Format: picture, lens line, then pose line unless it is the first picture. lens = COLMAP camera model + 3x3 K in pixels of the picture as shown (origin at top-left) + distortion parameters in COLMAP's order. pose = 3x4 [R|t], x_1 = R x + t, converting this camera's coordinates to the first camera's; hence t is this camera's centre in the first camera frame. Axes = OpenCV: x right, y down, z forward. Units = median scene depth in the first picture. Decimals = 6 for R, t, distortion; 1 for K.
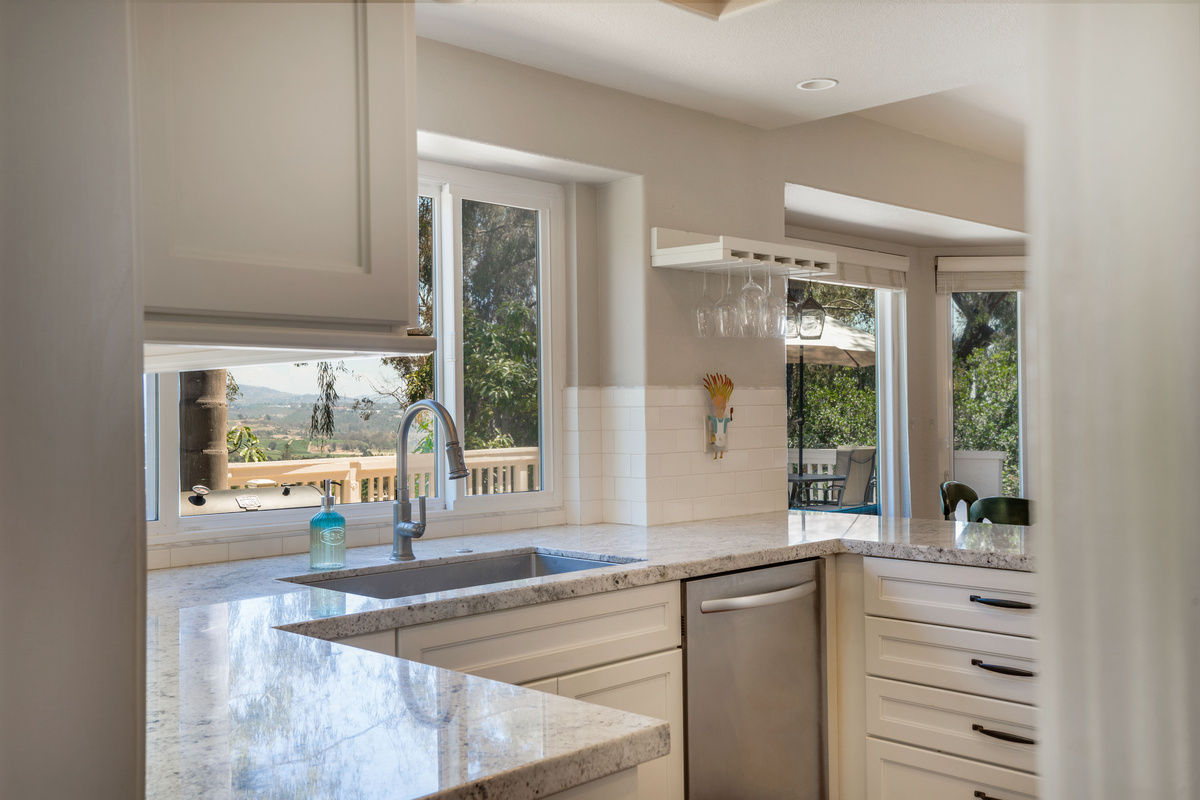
lens RADIAL K [[1145.3, 0, 600.0], [0, 1145.3, 400.0], [0, 0, 1]] dist [0.018529, 0.159325]
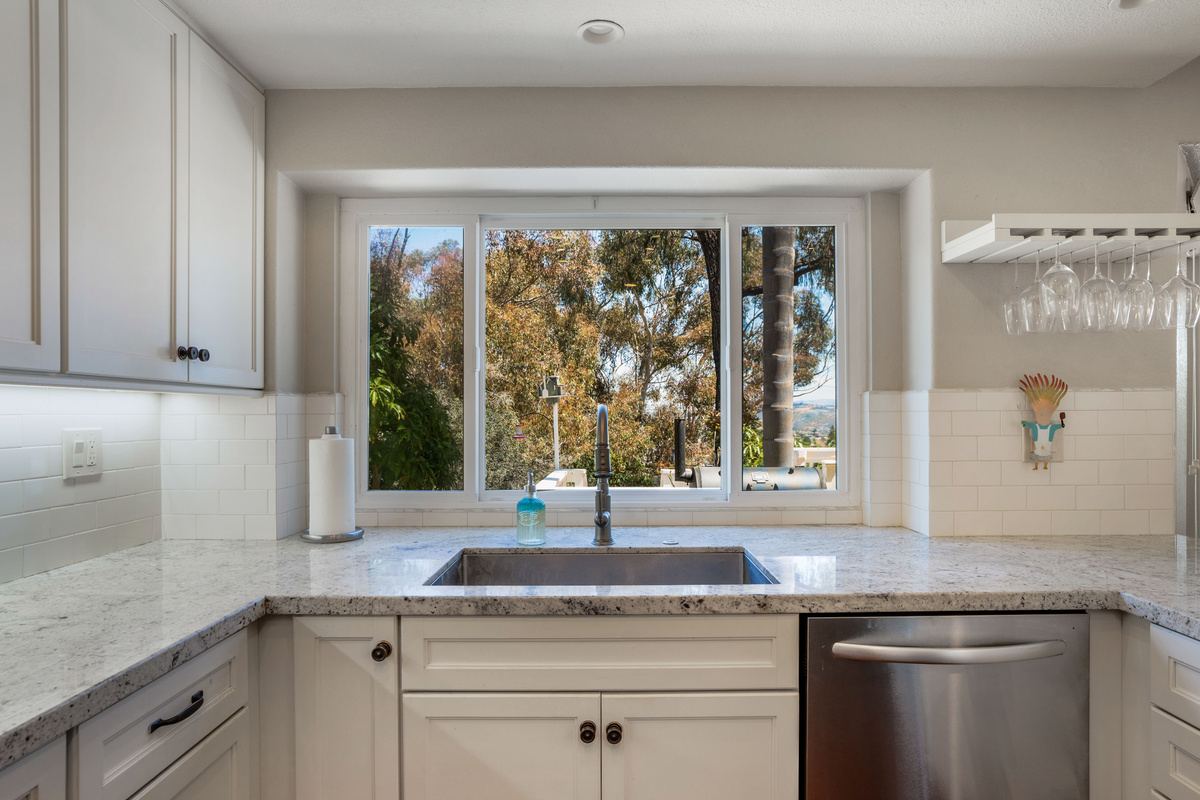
lens RADIAL K [[689.5, 0, 603.4], [0, 689.5, 415.9], [0, 0, 1]] dist [-0.050524, 0.025463]
pose [[0.708106, 0.008223, -0.706058, 0.255213], [0.002215, 0.999901, 0.013867, 0.001421], [0.706103, -0.011384, 0.708018, 0.419952]]
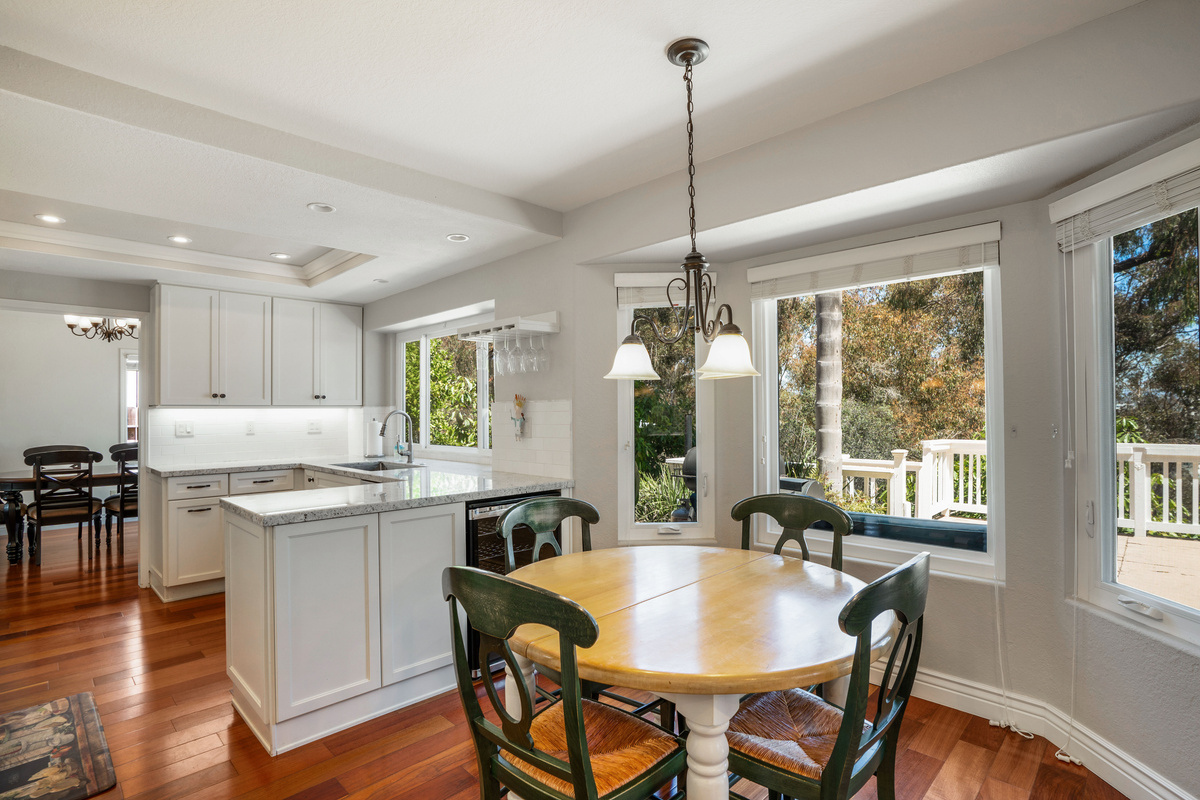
lens RADIAL K [[571.1, 0, 600.0], [0, 571.1, 400.0], [0, 0, 1]] dist [-0.031715, 0.000690]
pose [[0.006154, -0.007241, -0.999955, 1.110751], [0.017486, 0.999822, -0.007133, -0.006920], [0.999828, -0.017442, 0.006280, 1.239746]]
